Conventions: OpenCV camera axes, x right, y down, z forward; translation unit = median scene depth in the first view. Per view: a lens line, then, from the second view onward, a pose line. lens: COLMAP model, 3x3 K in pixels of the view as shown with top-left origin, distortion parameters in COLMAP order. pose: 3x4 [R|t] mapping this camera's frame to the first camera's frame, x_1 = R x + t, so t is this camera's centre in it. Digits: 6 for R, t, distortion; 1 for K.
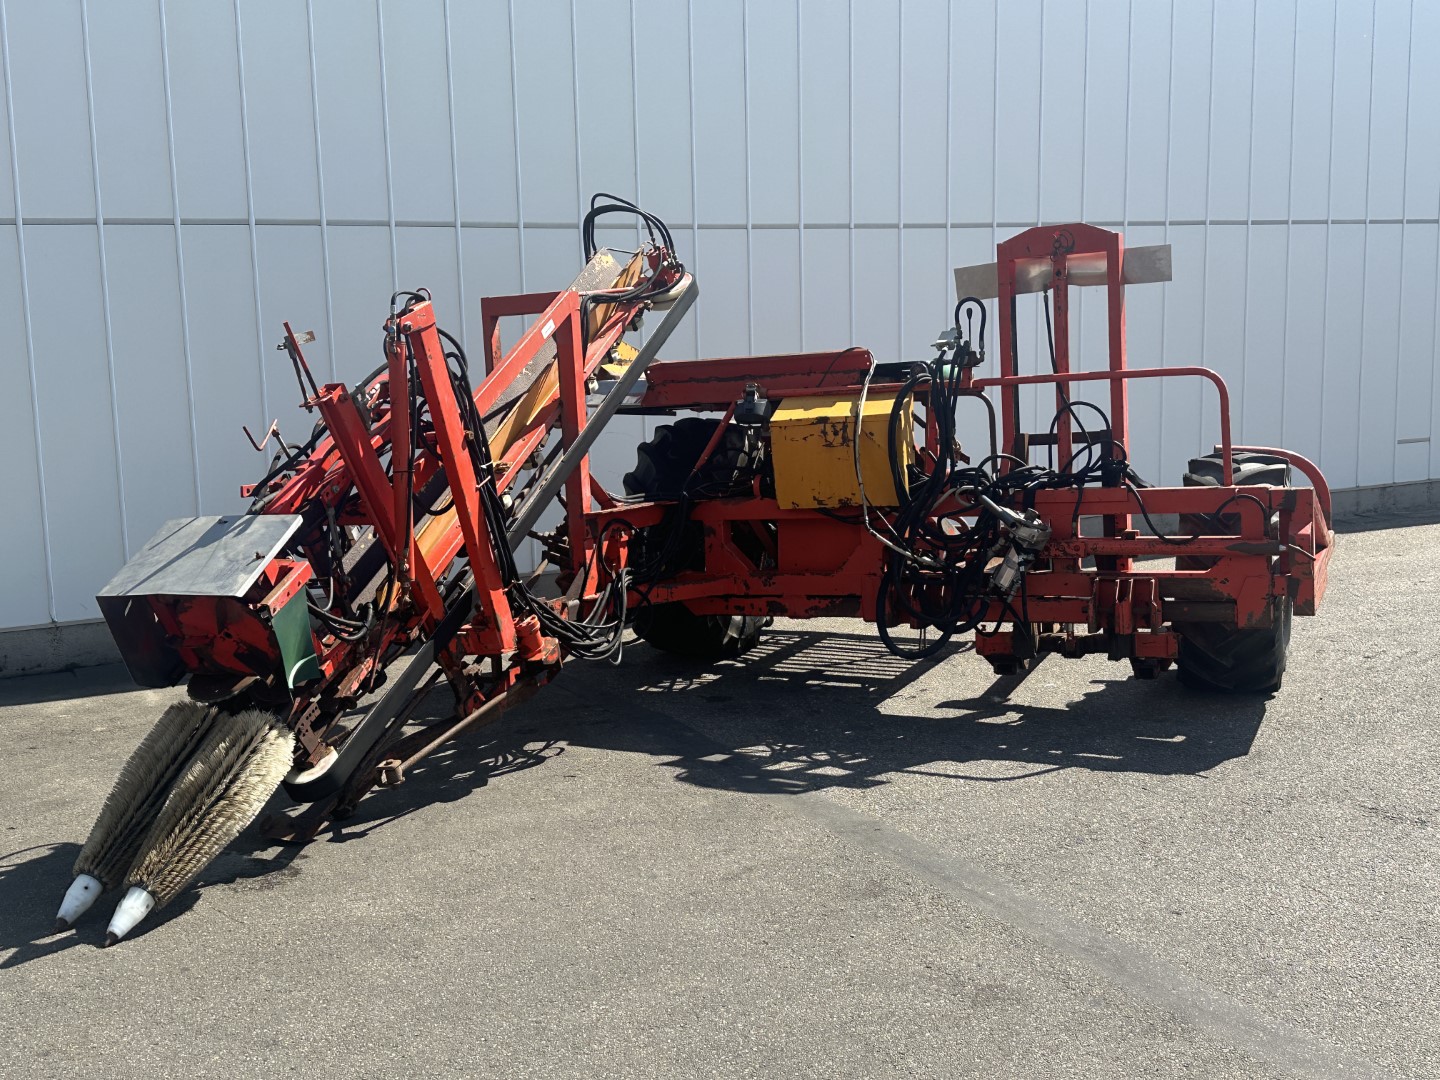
lens RADIAL K [[1599.8, 0, 720.0], [0, 1599.8, 540.0], [0, 0, 1]] dist [0.113720, 0.002250]
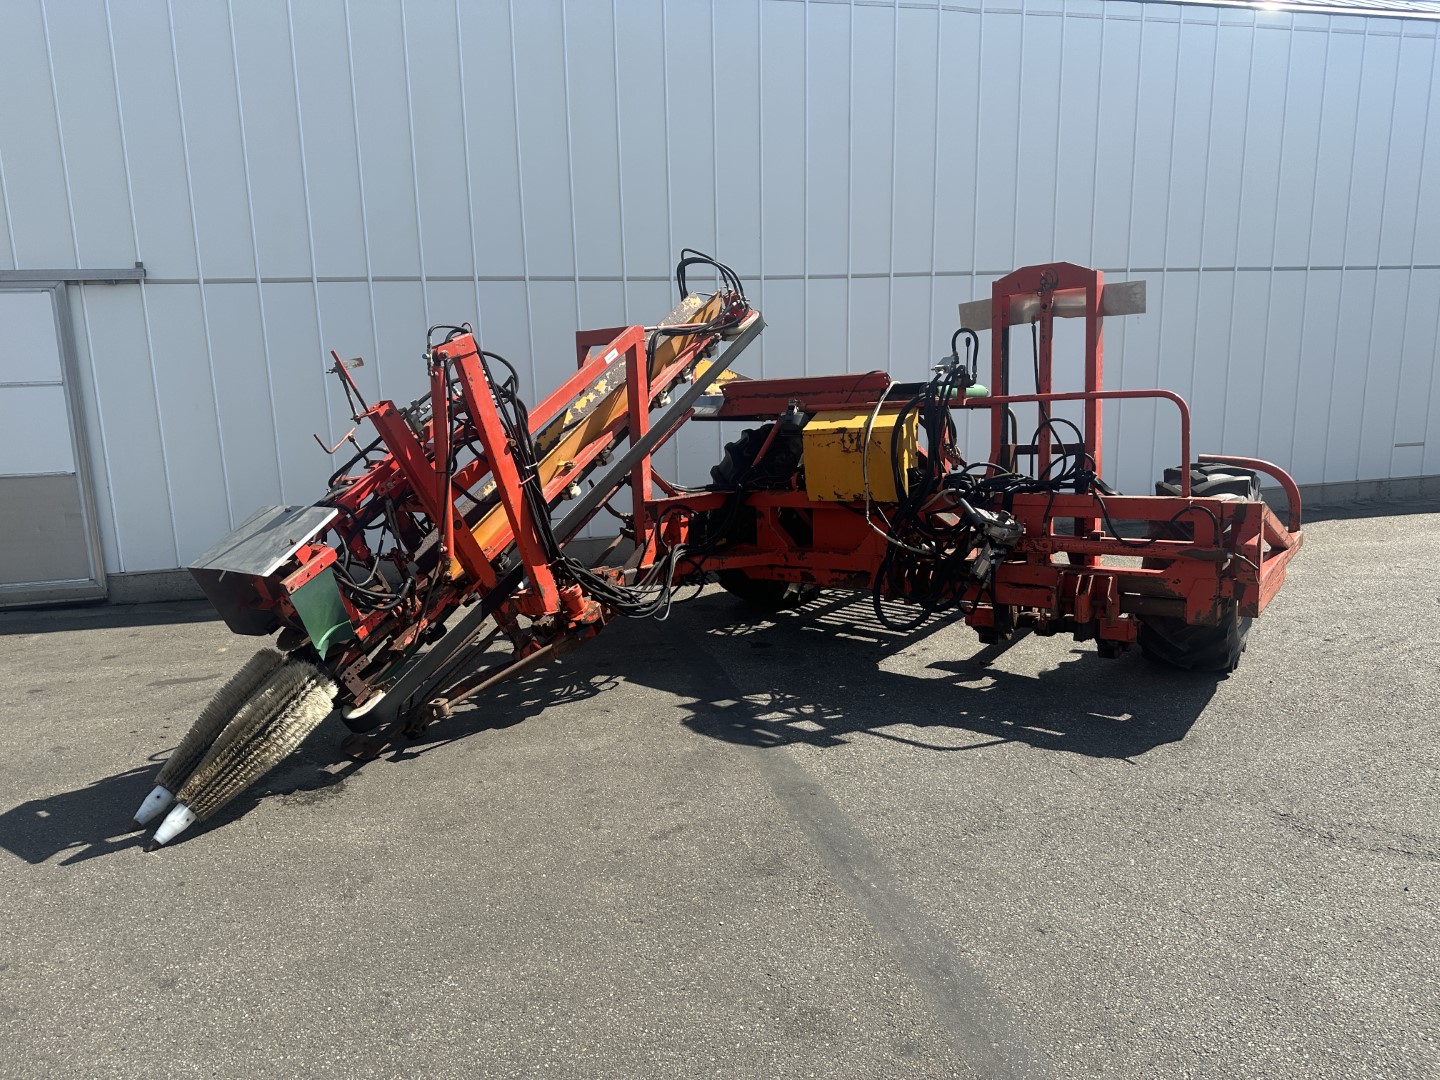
lens RADIAL K [[991.9, 0, 705.7], [0, 991.9, 541.3], [0, 0, 1]] dist [0.083156, -0.096902]
pose [[0.974869, 0.041521, -0.218874, 0.139612], [-0.029227, 0.997823, 0.059112, -0.033321], [0.220852, -0.051229, 0.973961, 0.238265]]
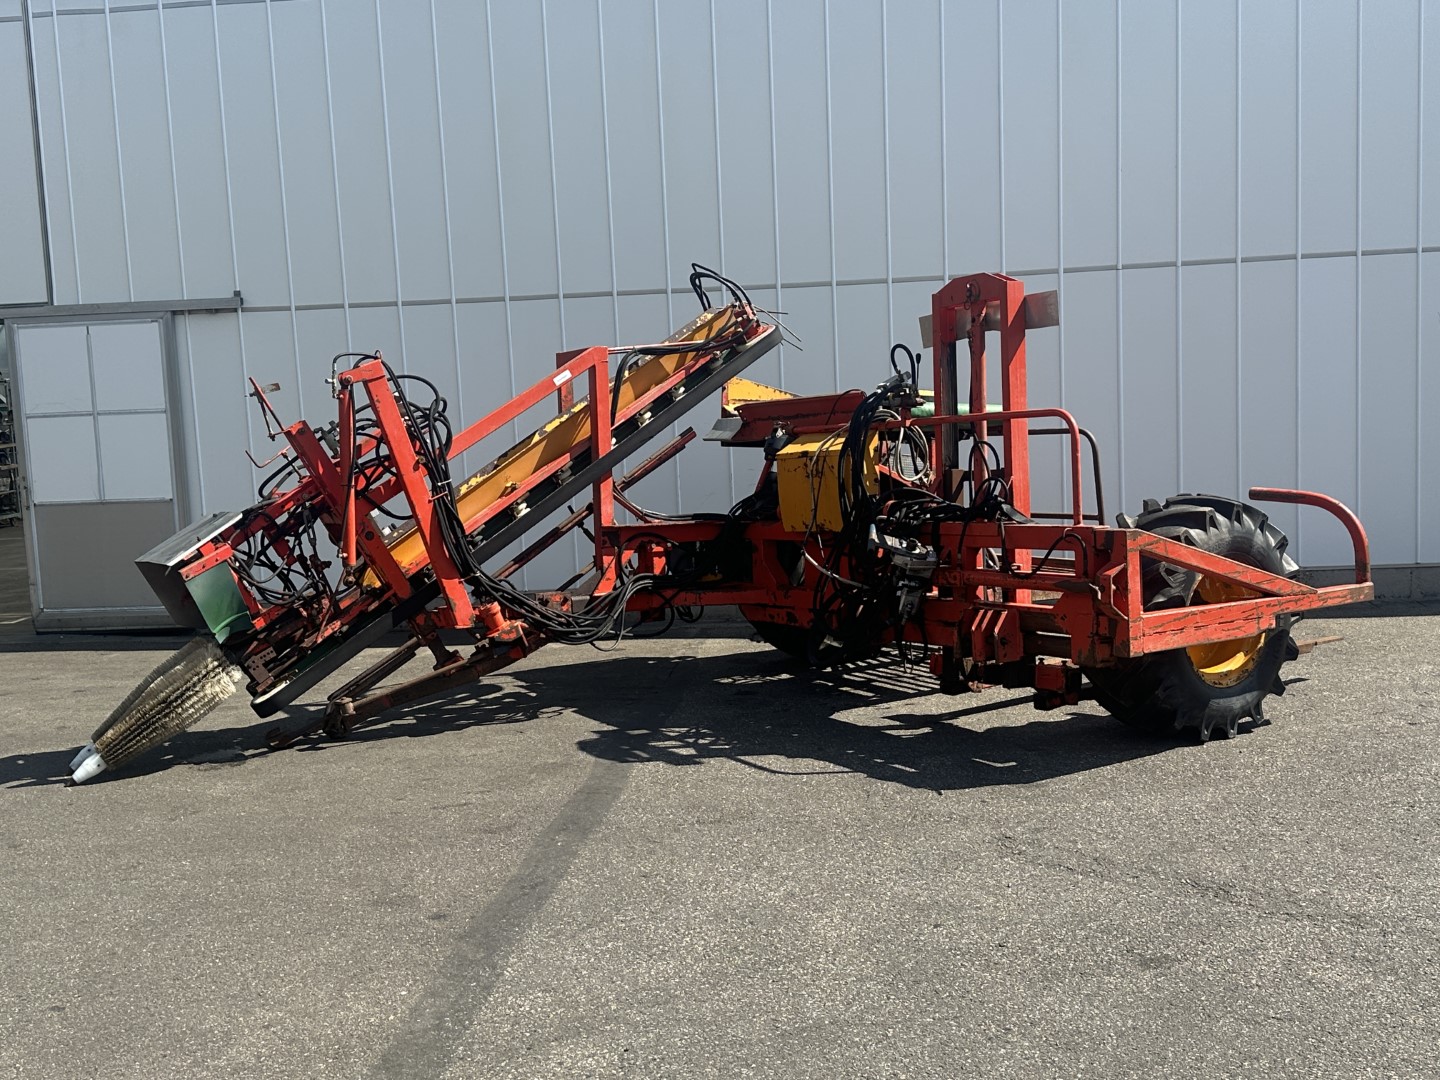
lens RADIAL K [[1523.7, 0, 720.0], [0, 1523.7, 540.0], [0, 0, 1]] dist [0.100991, 0.014753]
pose [[0.843314, 0.046168, -0.535435, 0.625109], [-0.054870, 0.998493, -0.000327, -0.010885], [0.534613, 0.029655, 0.844577, 0.060397]]
